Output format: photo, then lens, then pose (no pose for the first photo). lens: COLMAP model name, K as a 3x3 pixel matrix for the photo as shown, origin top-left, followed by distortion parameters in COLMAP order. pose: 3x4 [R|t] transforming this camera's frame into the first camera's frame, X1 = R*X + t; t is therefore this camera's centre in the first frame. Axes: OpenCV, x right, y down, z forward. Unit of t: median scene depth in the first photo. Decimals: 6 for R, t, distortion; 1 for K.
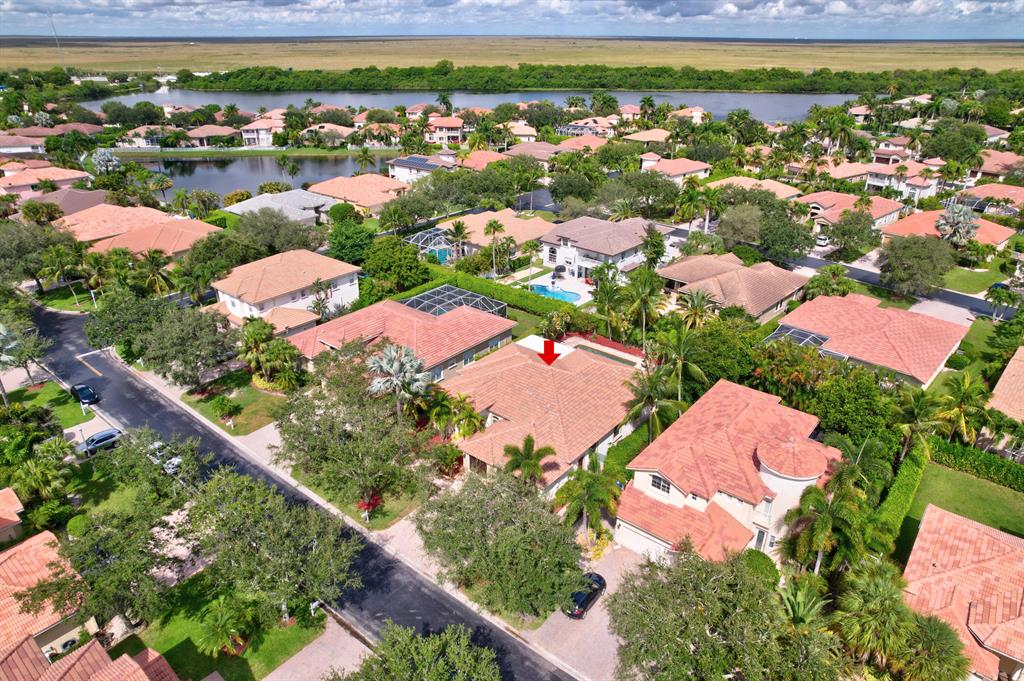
lens RADIAL K [[645.2, 0, 512.0], [0, 645.2, 340.5], [0, 0, 1]] dist [-0.086152, 0.072300]
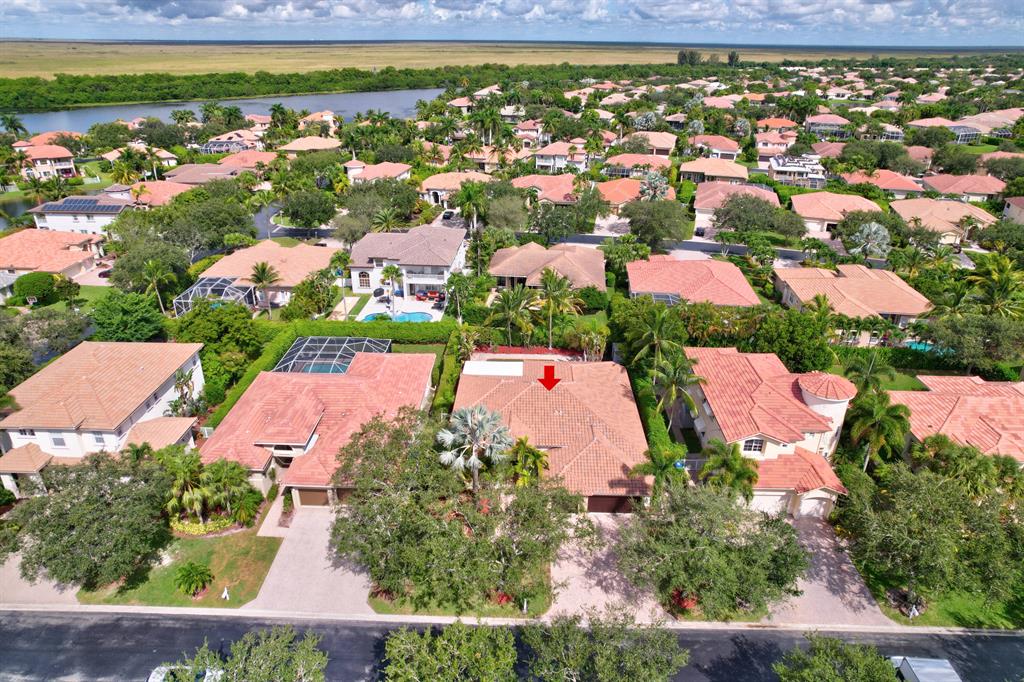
lens RADIAL K [[645.2, 0, 512.0], [0, 645.2, 341.0], [0, 0, 1]] dist [-0.086152, 0.072300]
pose [[0.792864, -0.257557, 0.552296, -0.191633], [0.258903, 0.962804, 0.077317, -0.041727], [-0.551666, 0.081689, 0.830055, 0.085635]]
